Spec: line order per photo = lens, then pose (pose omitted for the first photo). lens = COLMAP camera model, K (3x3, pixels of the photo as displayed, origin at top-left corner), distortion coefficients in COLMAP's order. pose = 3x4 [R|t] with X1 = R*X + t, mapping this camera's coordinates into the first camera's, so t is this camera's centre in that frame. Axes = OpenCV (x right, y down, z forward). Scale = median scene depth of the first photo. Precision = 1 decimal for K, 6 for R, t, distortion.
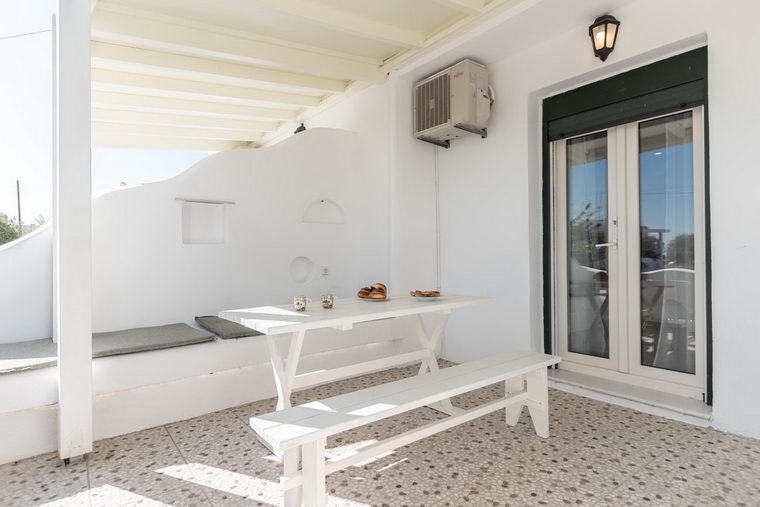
lens RADIAL K [[419.6, 0, 380.3], [0, 419.6, 254.5], [0, 0, 1]] dist [-0.000152, -0.002207]
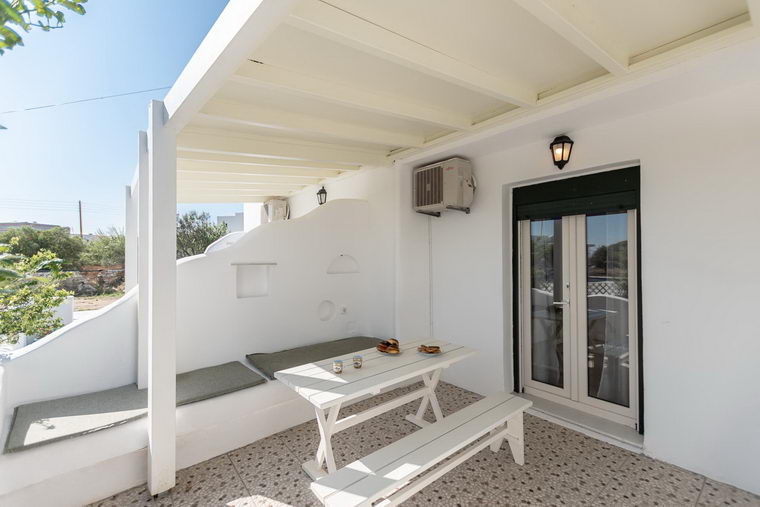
lens RADIAL K [[327.4, 0, 381.8], [0, 327.4, 255.8], [0, 0, 1]] dist [0.005755, -0.003142]
pose [[0.999456, 0.004589, 0.032662, -0.072982], [-0.004394, 0.999972, -0.006044, -0.185691], [-0.032689, 0.005897, 0.999448, -0.023224]]
